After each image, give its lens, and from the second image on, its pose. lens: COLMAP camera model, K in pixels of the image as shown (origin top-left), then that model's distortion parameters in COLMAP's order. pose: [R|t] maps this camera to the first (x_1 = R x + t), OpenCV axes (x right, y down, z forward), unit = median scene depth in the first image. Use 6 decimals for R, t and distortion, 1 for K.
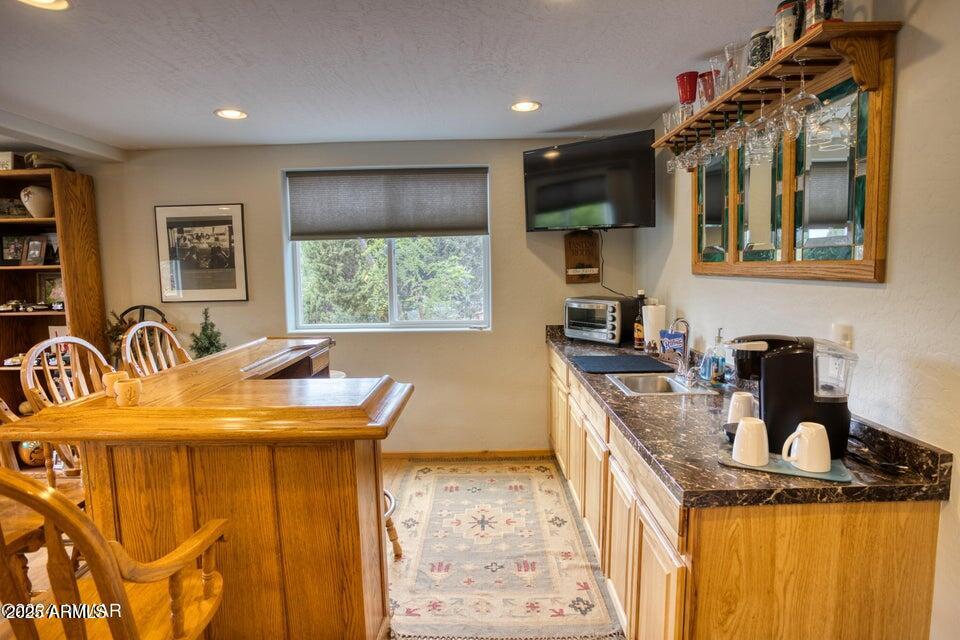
lens RADIAL K [[489.9, 0, 486.3], [0, 489.9, 316.3], [0, 0, 1]] dist [-0.068302, 0.032133]
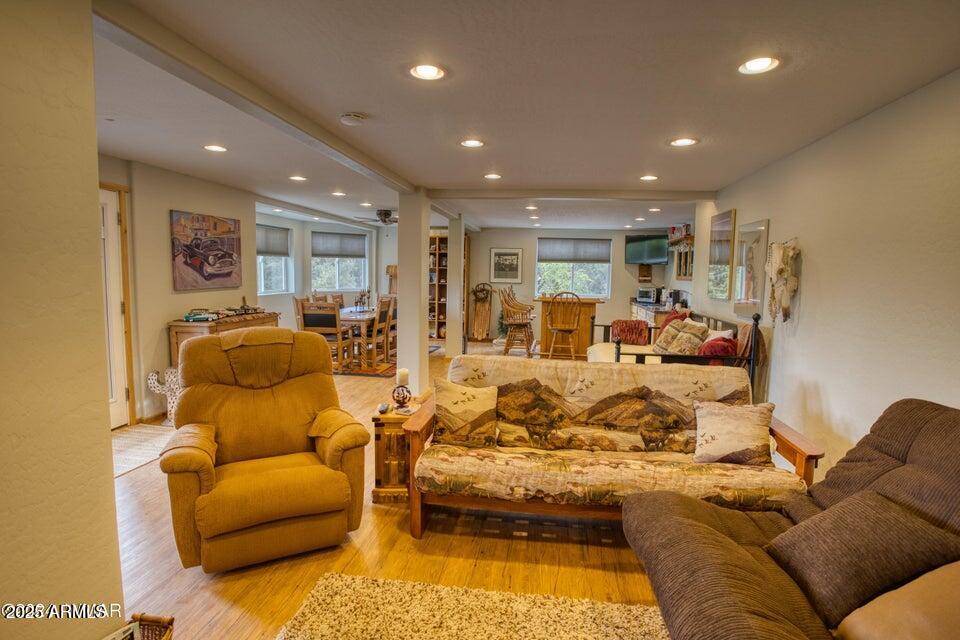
lens RADIAL K [[489.9, 0, 486.3], [0, 489.9, 316.3], [0, 0, 1]] dist [-0.068302, 0.032133]
pose [[0.988368, 0.055407, -0.141629, -0.289874], [-0.057746, 0.998254, -0.012453, 0.208378], [0.140692, 0.020487, 0.989841, -1.852334]]
